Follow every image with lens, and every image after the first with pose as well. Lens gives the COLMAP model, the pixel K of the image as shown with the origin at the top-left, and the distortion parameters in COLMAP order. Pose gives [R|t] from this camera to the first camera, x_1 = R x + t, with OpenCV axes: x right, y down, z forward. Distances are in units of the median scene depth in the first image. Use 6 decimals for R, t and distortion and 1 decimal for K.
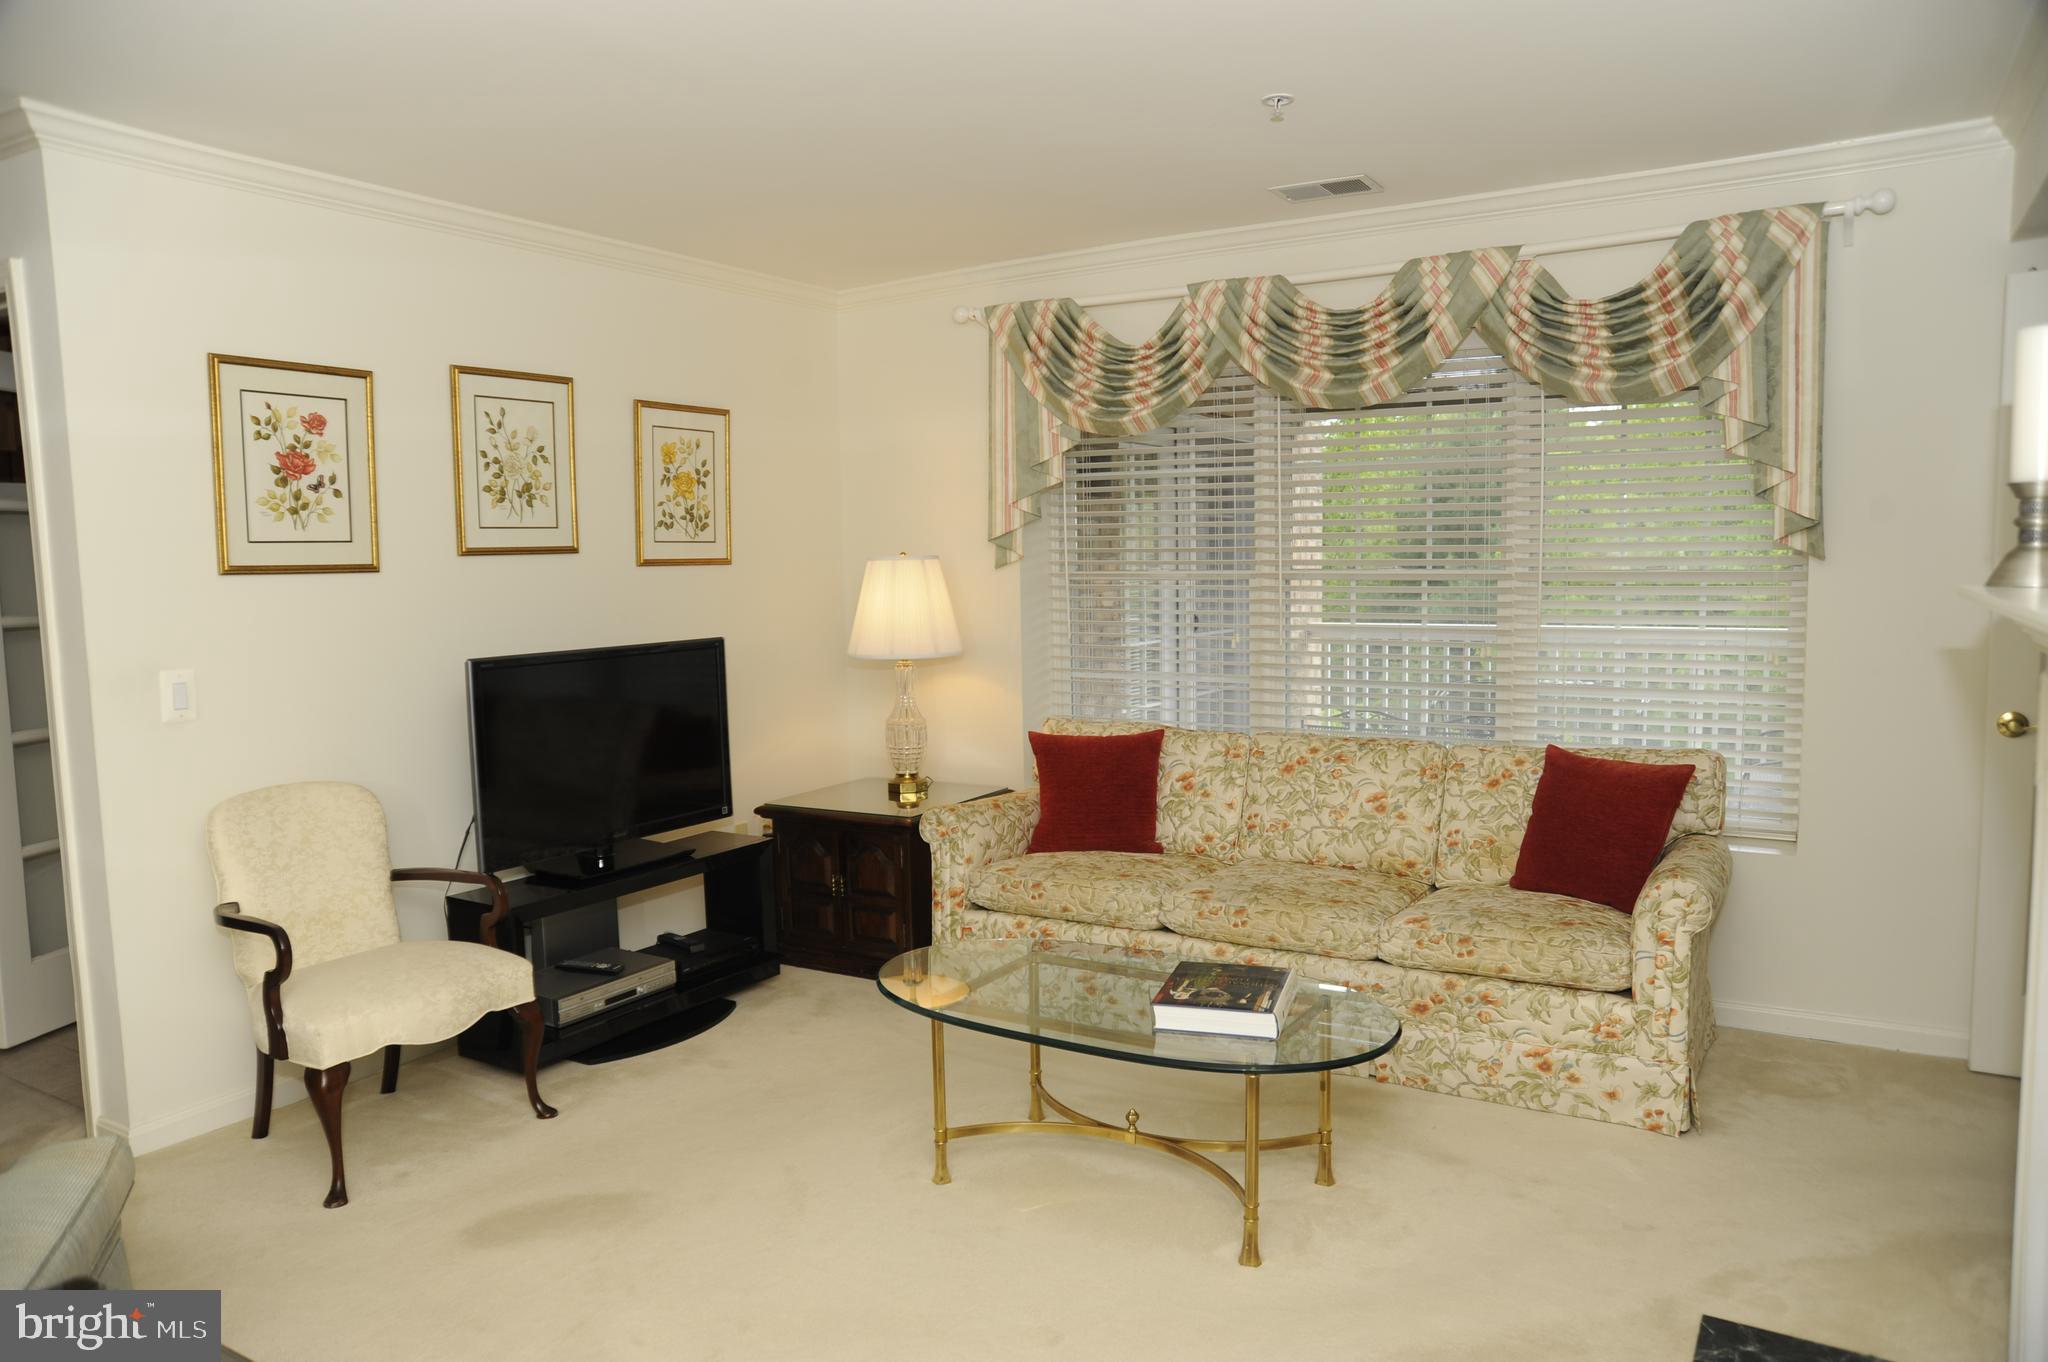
lens RADIAL K [[1387.5, 0, 1023.0], [0, 1387.5, 695.8], [0, 0, 1]] dist [-0.141980, 0.114141]
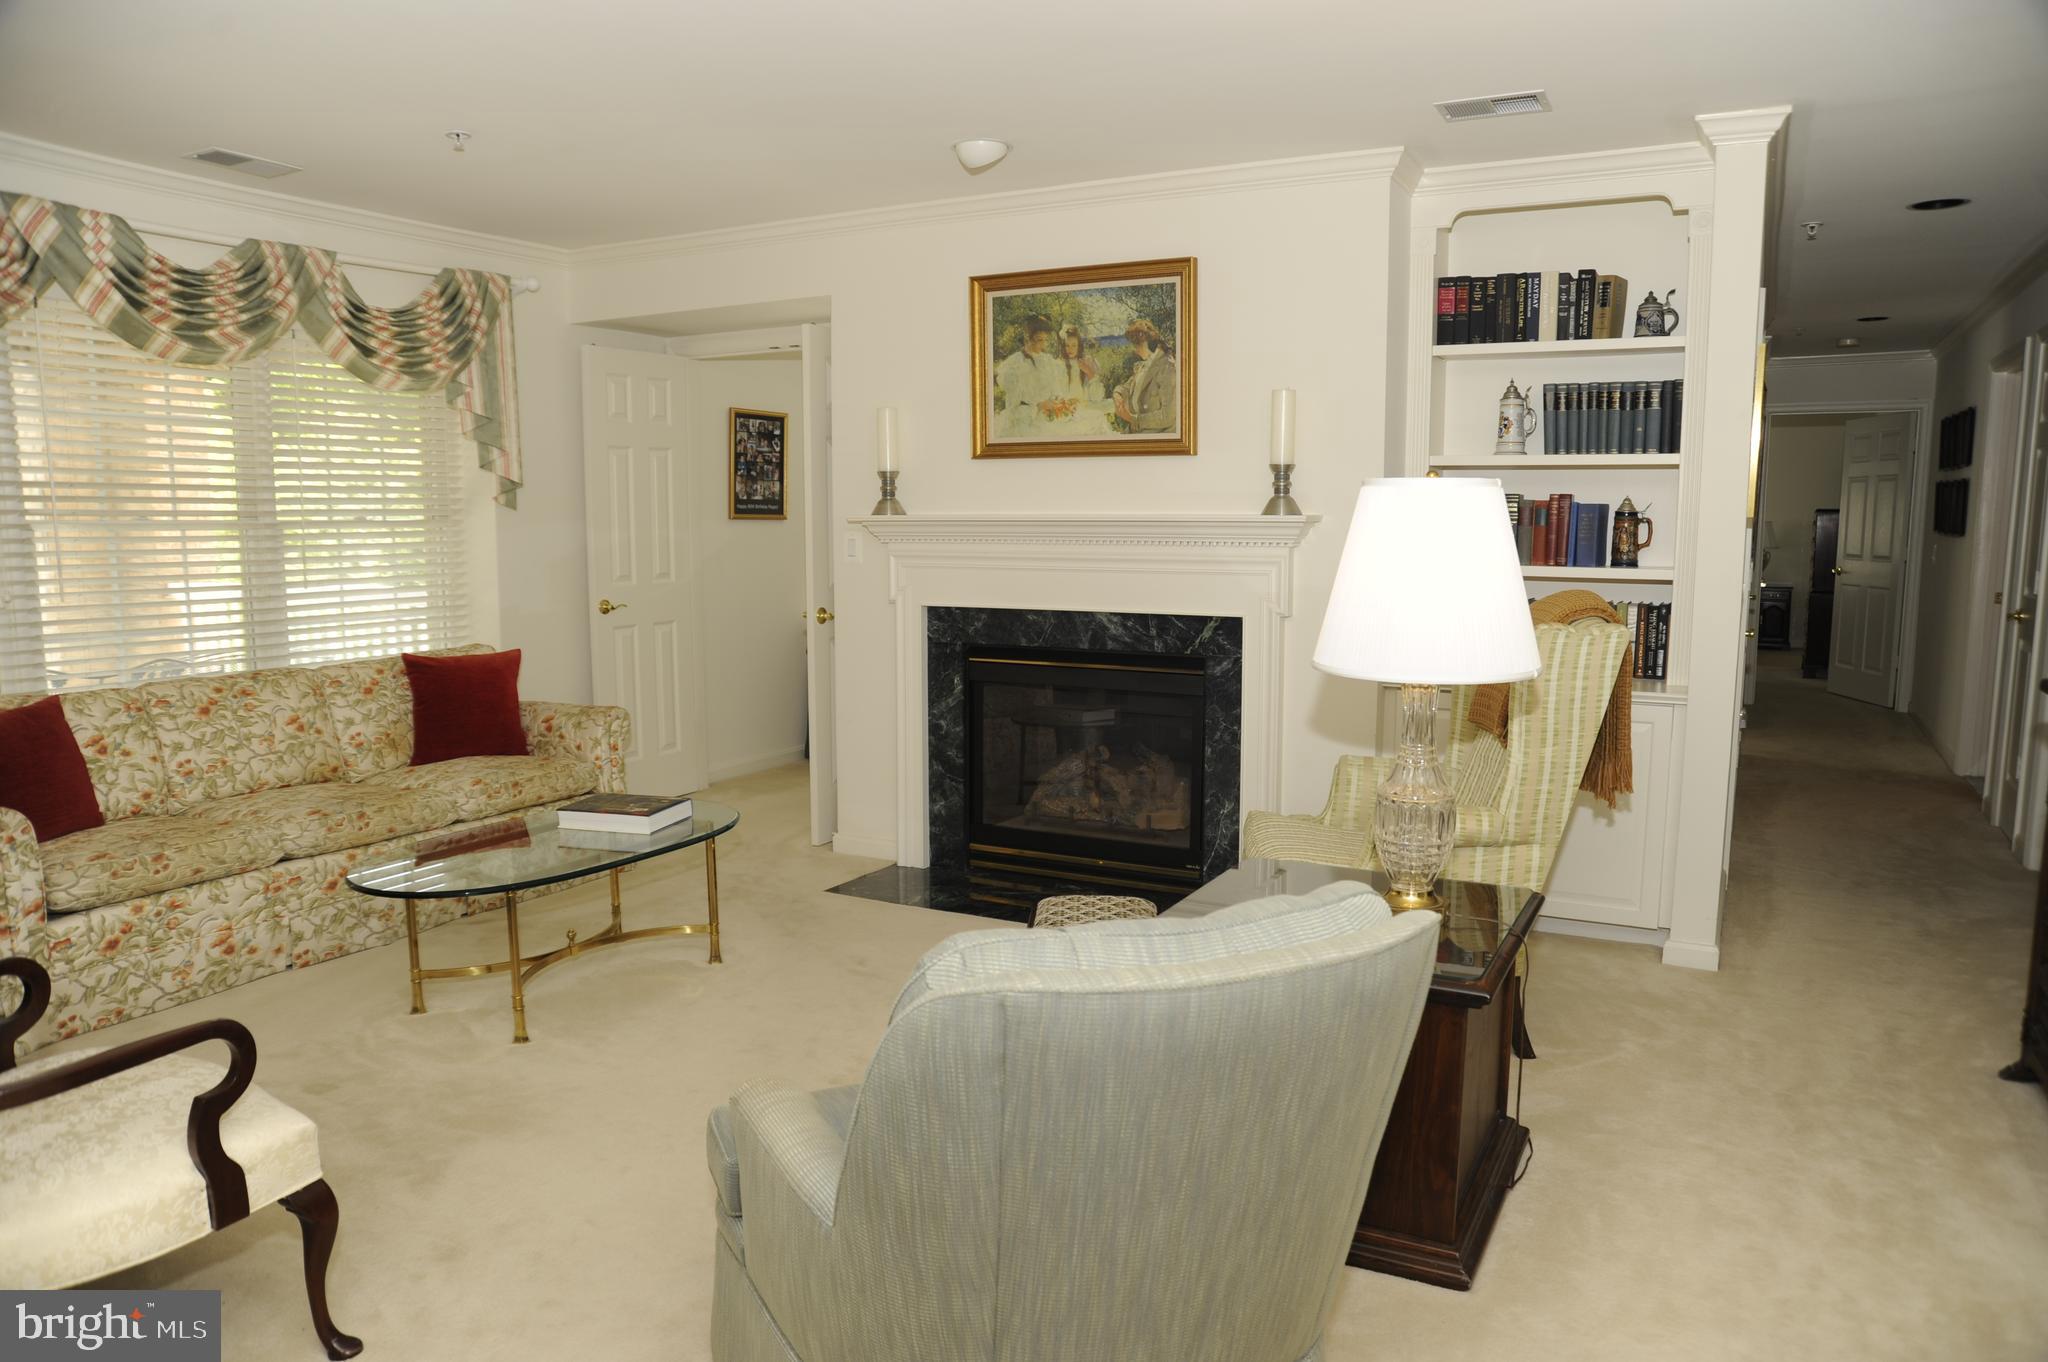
lens RADIAL K [[1387.5, 0, 1023.0], [0, 1387.5, 695.8], [0, 0, 1]] dist [-0.141980, 0.114141]
pose [[-0.053258, -0.112219, 0.992255, -0.922443], [0.100019, 0.988069, 0.117114, -0.015619], [-0.993559, 0.105481, -0.041398, 0.476048]]
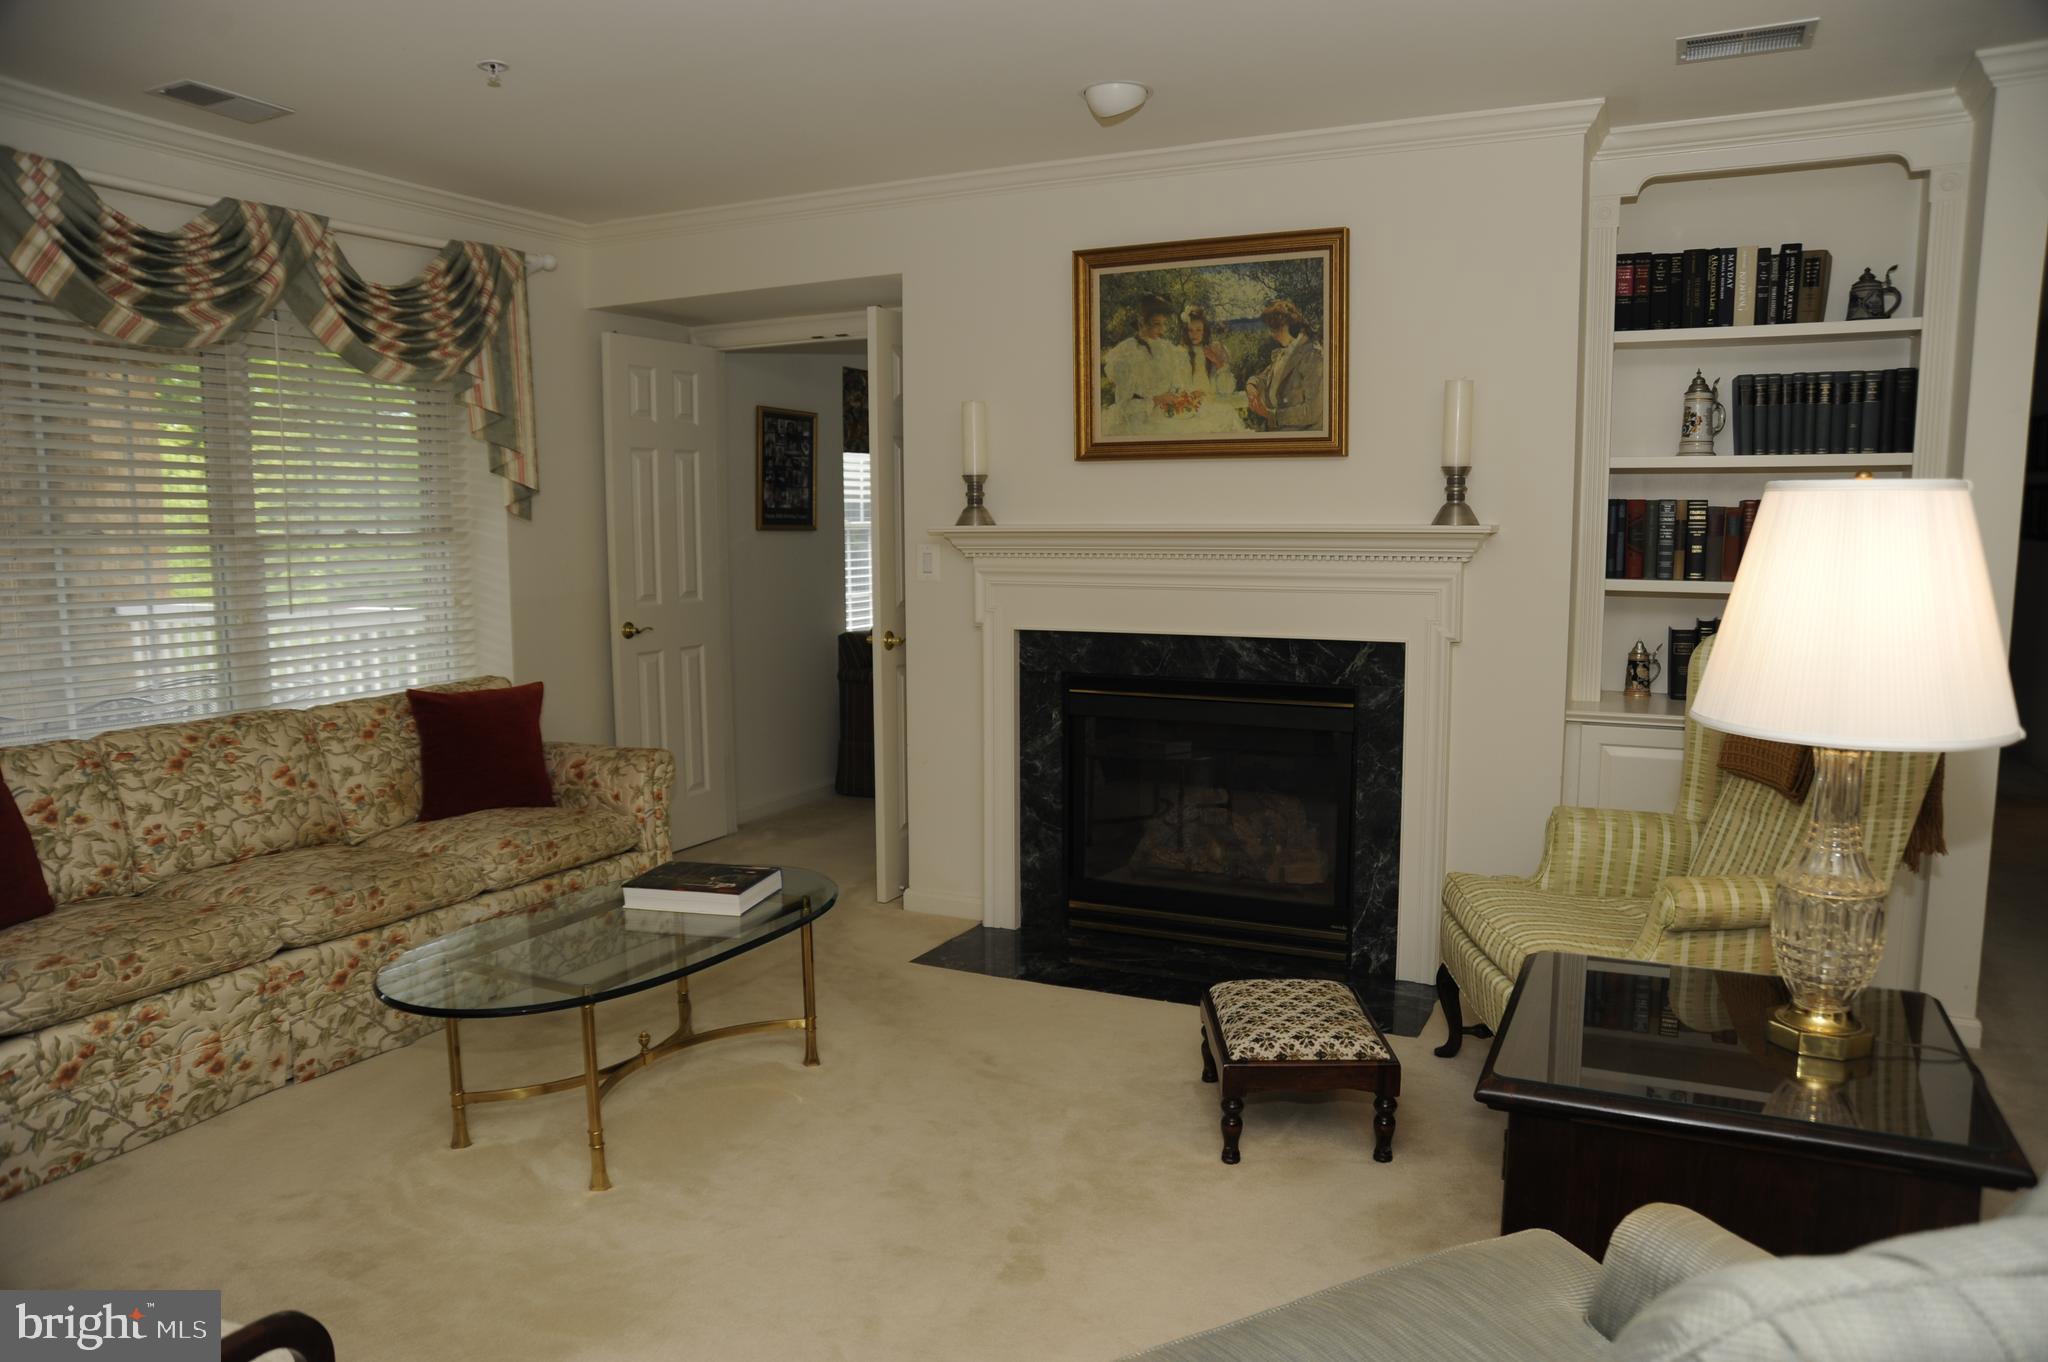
lens RADIAL K [[1383.5, 0, 1021.8], [0, 1383.5, 693.9], [0, 0, 1]] dist [-0.140028, 0.110787]
pose [[-0.091689, -0.104448, 0.990295, -0.740222], [0.104782, 0.987951, 0.113902, -0.032537], [-0.990259, 0.114209, -0.079640, 0.598808]]
